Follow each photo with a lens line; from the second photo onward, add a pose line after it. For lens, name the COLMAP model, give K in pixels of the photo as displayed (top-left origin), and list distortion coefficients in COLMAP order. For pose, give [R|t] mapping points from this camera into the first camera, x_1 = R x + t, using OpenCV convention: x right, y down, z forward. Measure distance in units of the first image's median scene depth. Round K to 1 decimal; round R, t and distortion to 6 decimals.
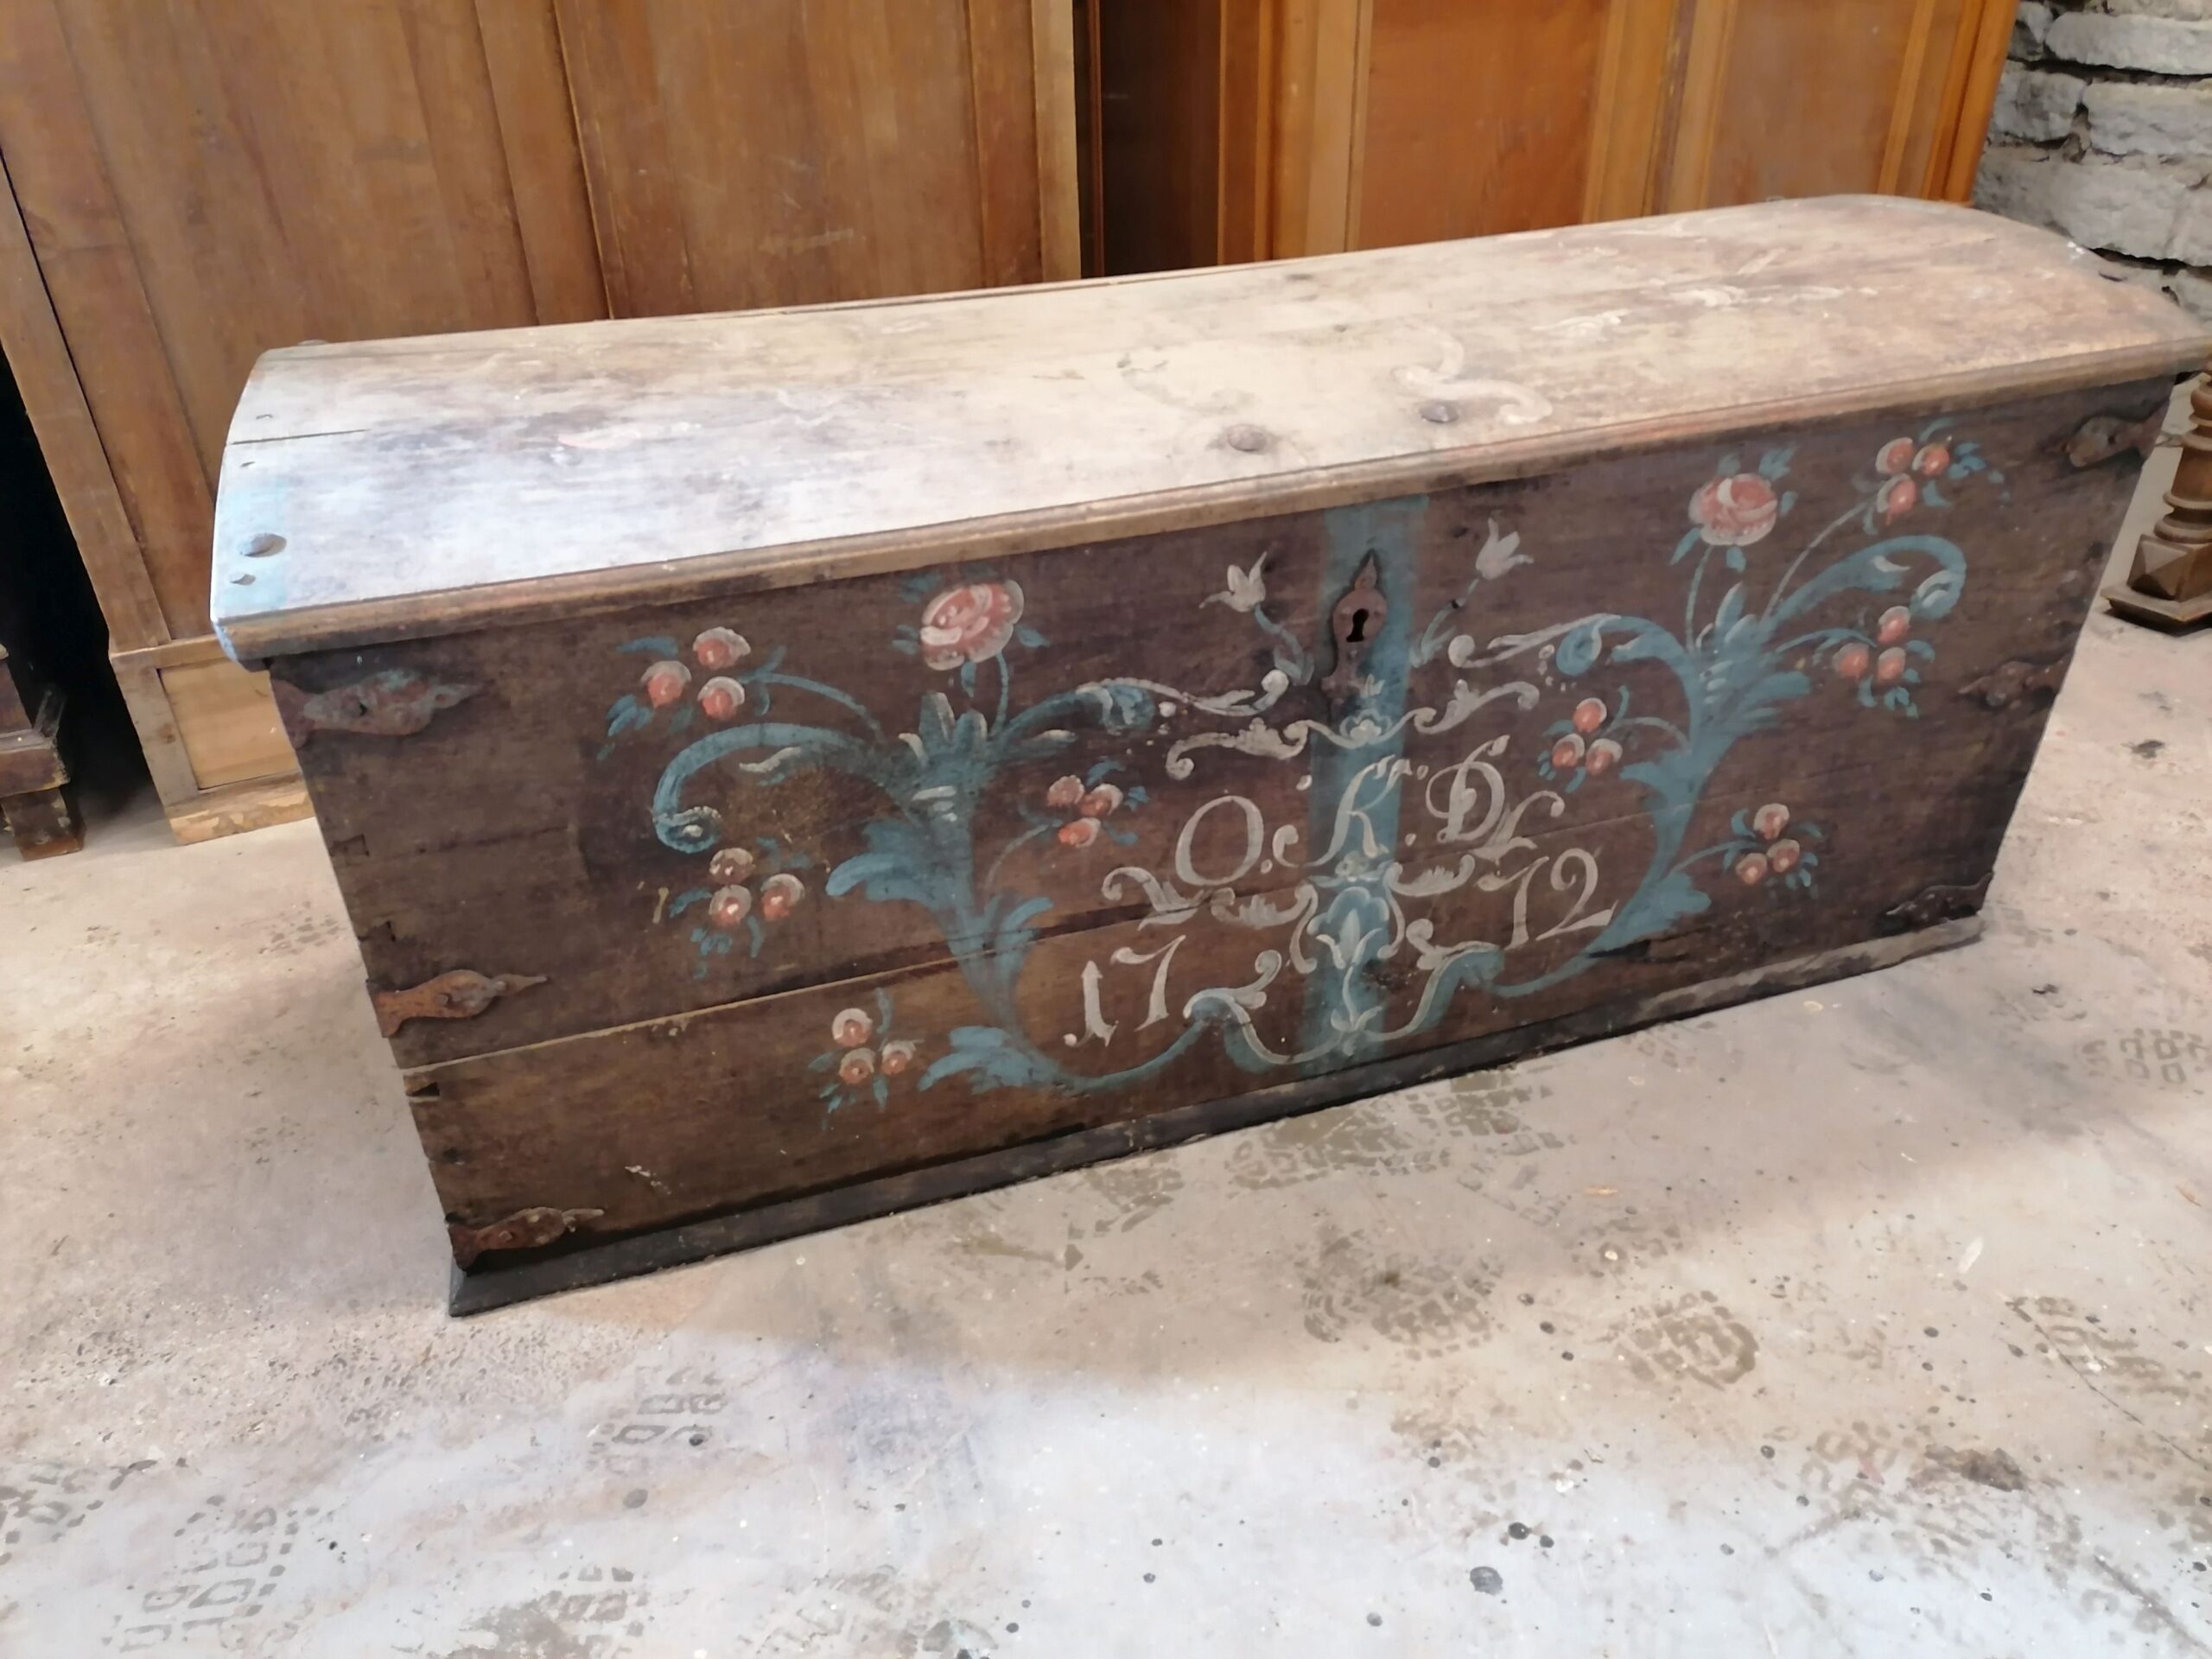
lens RADIAL K [[1660.4, 0, 1100.4], [0, 1660.4, 832.1], [0, 0, 1]] dist [0.037616, -0.017190]
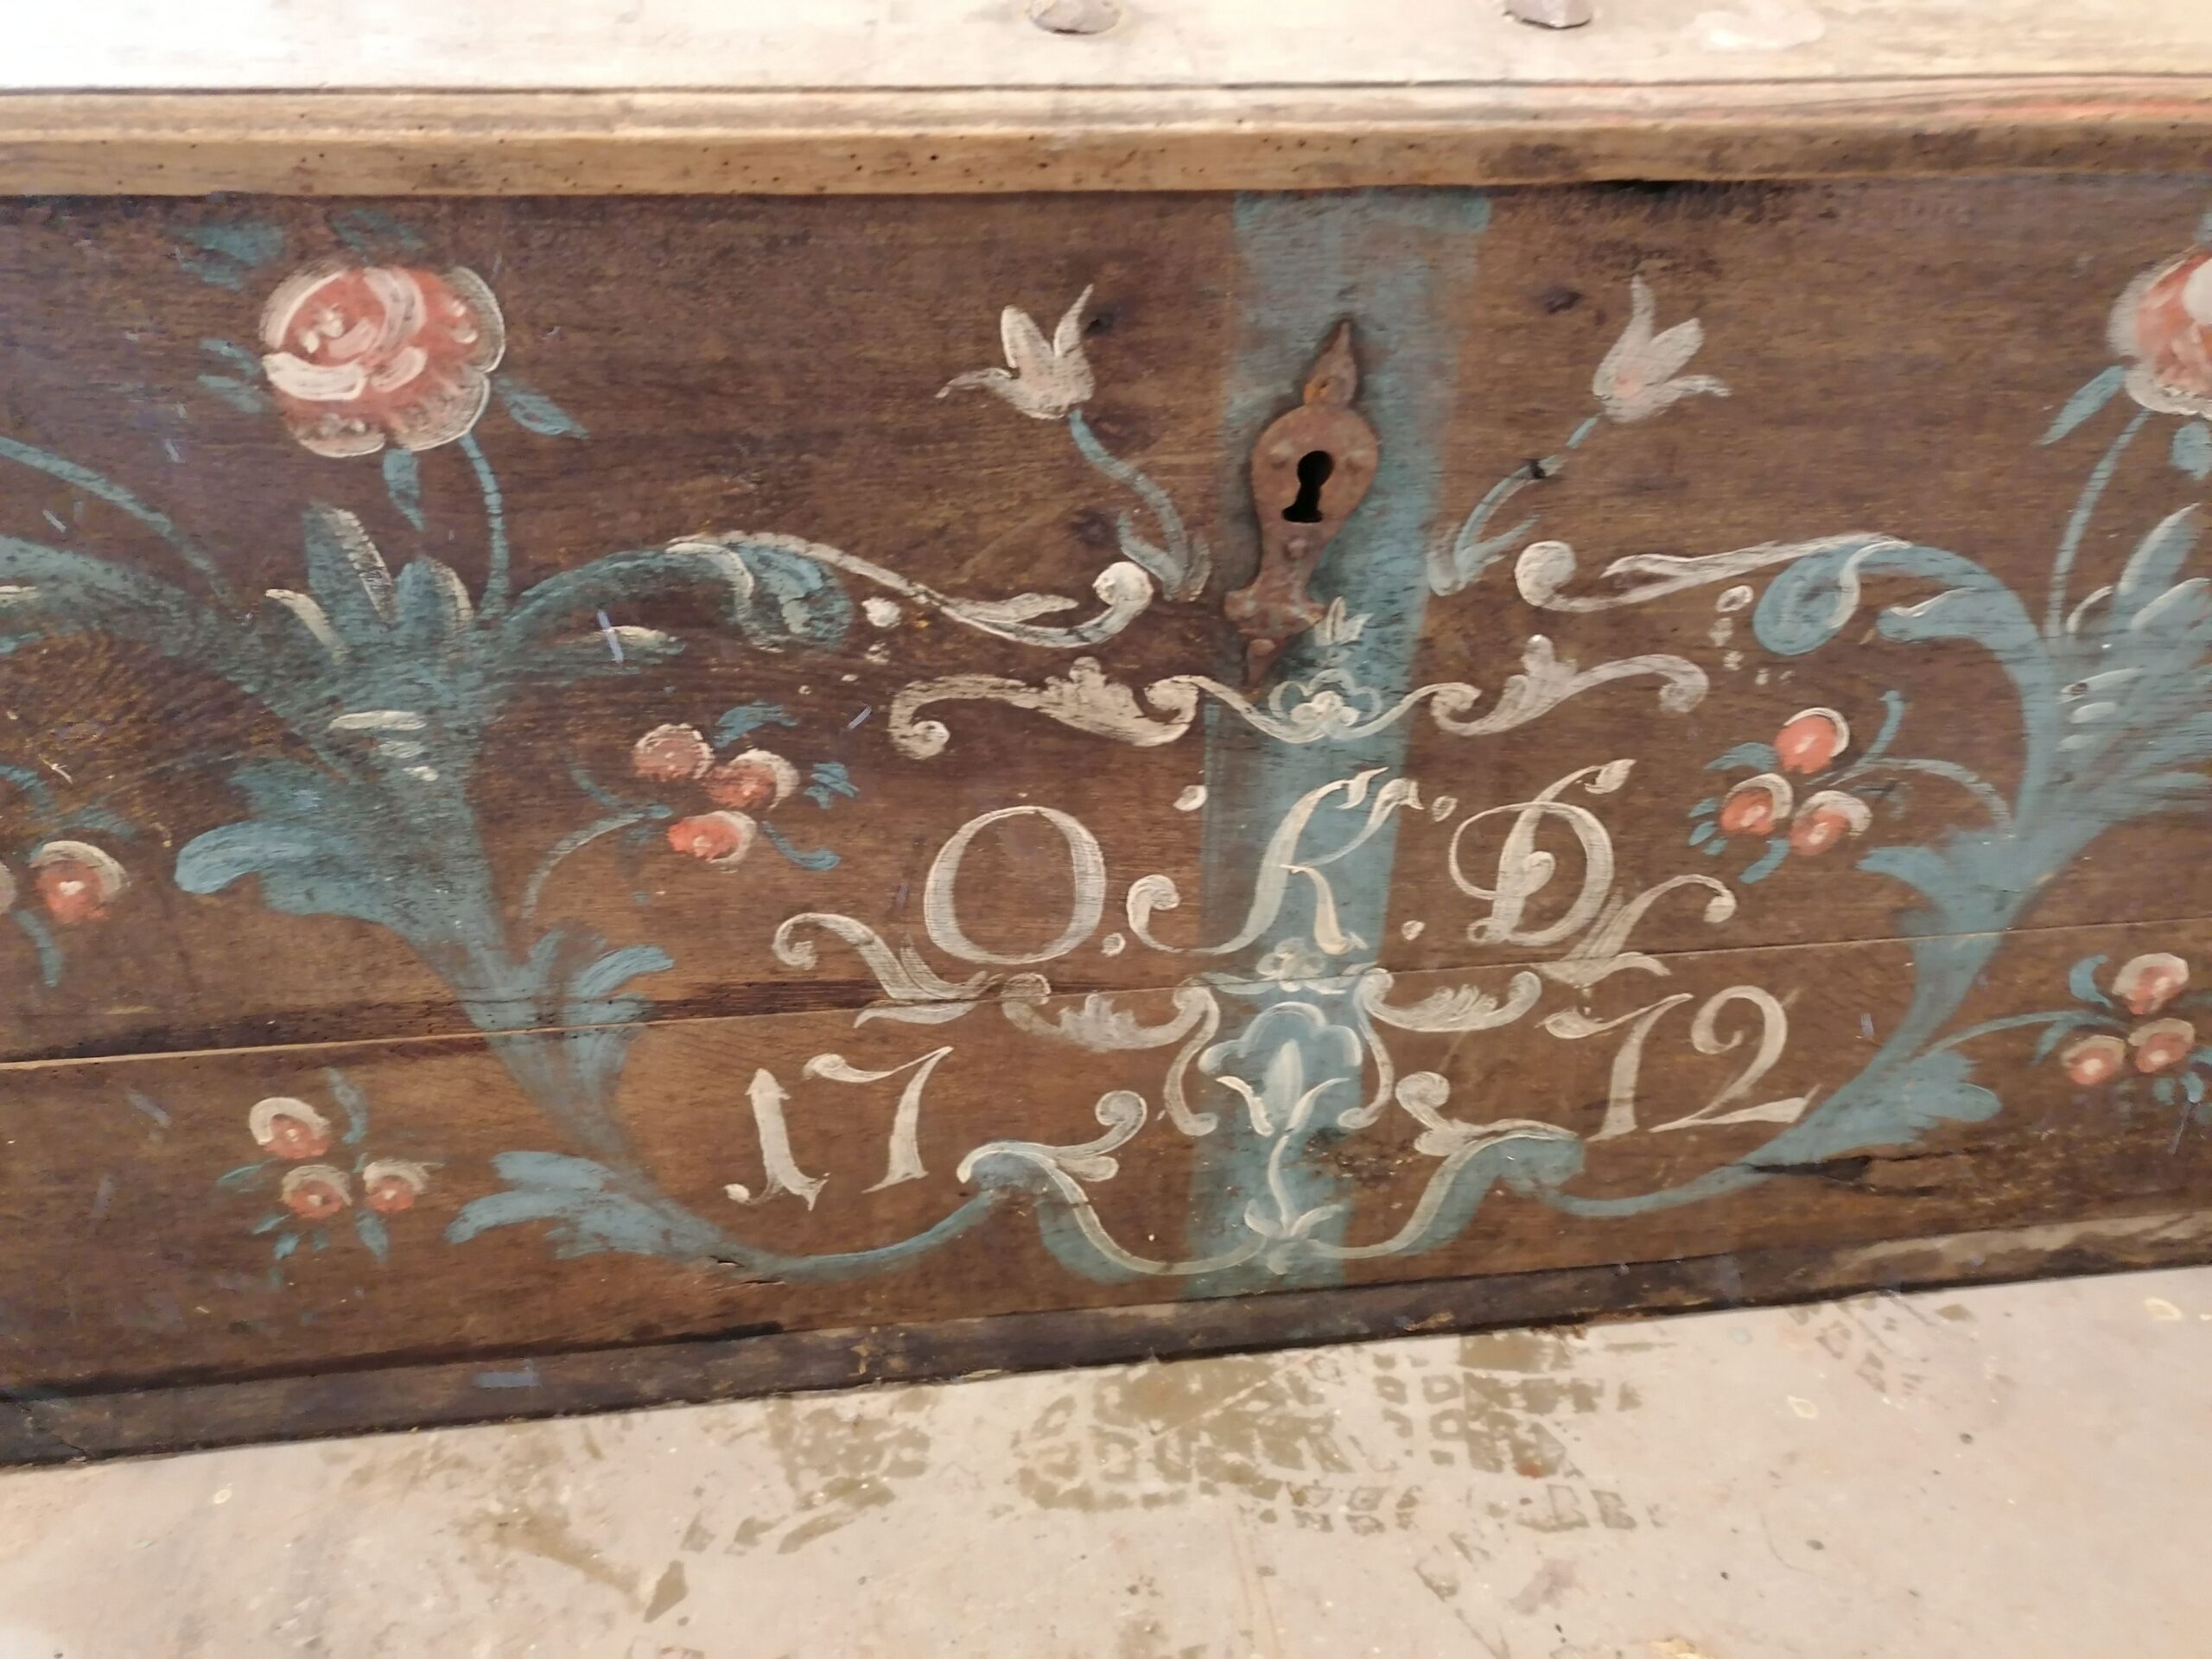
lens RADIAL K [[1660.4, 0, 1110.7], [0, 1660.4, 822.4], [0, 0, 1]] dist [0.037616, -0.017190]
pose [[0.980645, 0.146446, -0.129956, 0.162861], [-0.139273, 0.988266, 0.062712, -0.049796], [0.137615, -0.043399, 0.989535, 0.495574]]
